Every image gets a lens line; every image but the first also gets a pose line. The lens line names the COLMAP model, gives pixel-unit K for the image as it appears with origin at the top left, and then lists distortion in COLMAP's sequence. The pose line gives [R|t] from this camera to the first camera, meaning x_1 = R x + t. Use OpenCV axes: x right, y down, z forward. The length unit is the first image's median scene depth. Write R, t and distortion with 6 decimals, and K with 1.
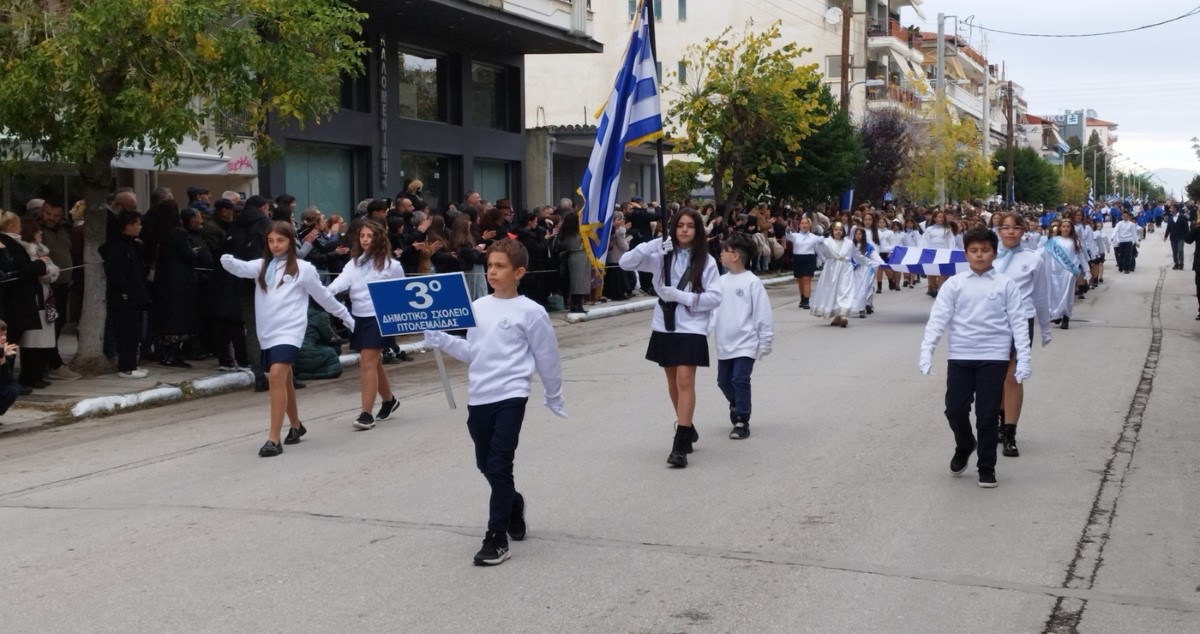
lens RADIAL K [[1882.1, 0, 605.6], [0, 1882.1, 331.5], [0, 0, 1]] dist [0.140139, -0.710162]
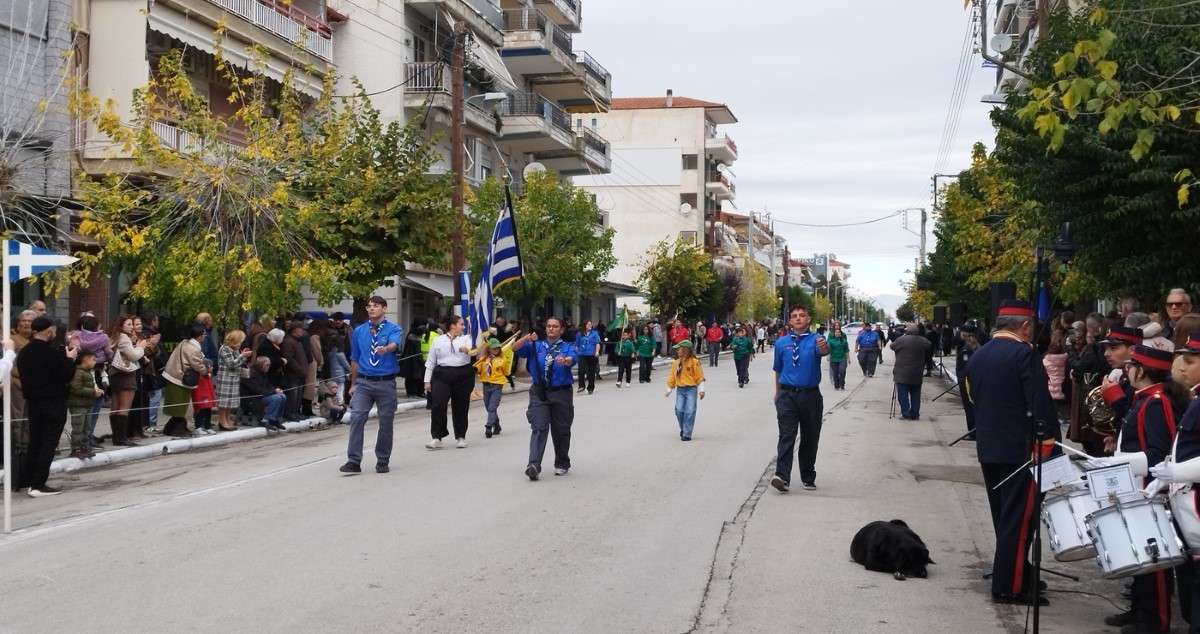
lens RADIAL K [[2105.2, 0, 598.1], [0, 2105.2, 297.4], [0, 0, 1]] dist [0.202123, -1.261363]
pose [[0.989159, 0.008220, 0.146617, -0.353313], [0.002848, 0.997170, -0.075121, 0.078062], [-0.146820, 0.074724, 0.986337, -1.261007]]
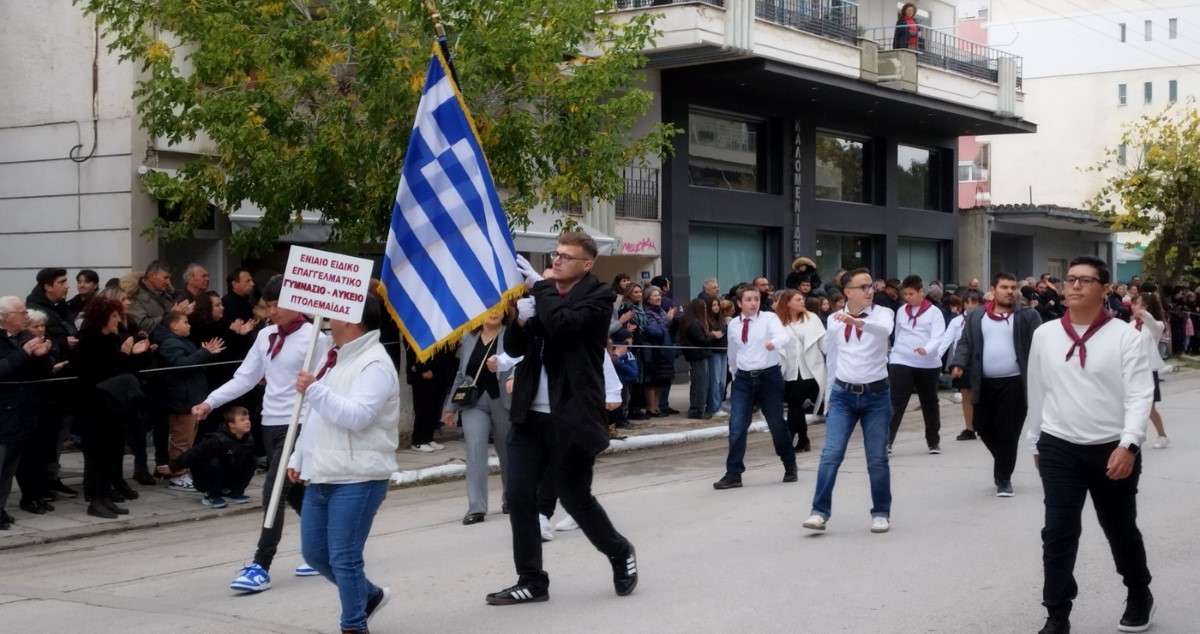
lens RADIAL K [[1679.6, 0, 659.1], [0, 1679.6, 317.4], [0, 0, 1]] dist [0.046366, -0.050135]
pose [[0.956523, 0.006820, -0.291577, 0.070723], [-0.019940, 0.998917, -0.042047, -0.006969], [0.290975, 0.046033, 0.955623, 0.085501]]
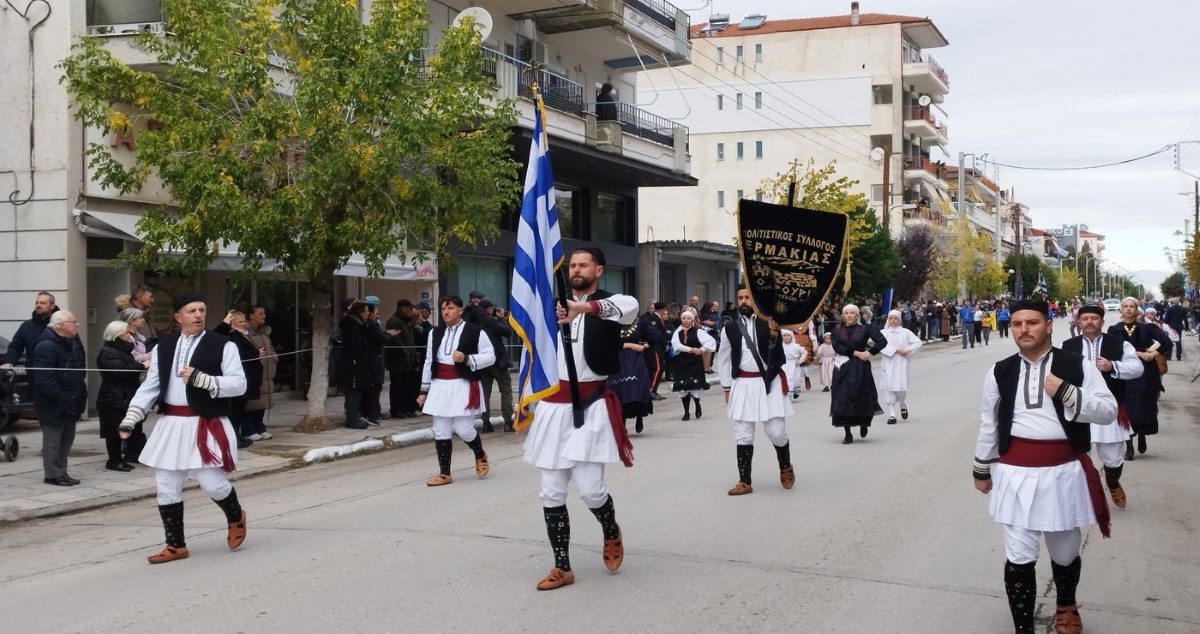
lens RADIAL K [[1471.3, 0, 598.4], [0, 1471.3, 312.4], [0, 0, 1]] dist [0.096503, -0.345221]
pose [[0.997649, 0.000165, -0.068531, -0.000320], [-0.004070, 0.998375, -0.056848, -0.001205], [0.068410, 0.056993, 0.996028, -0.018911]]
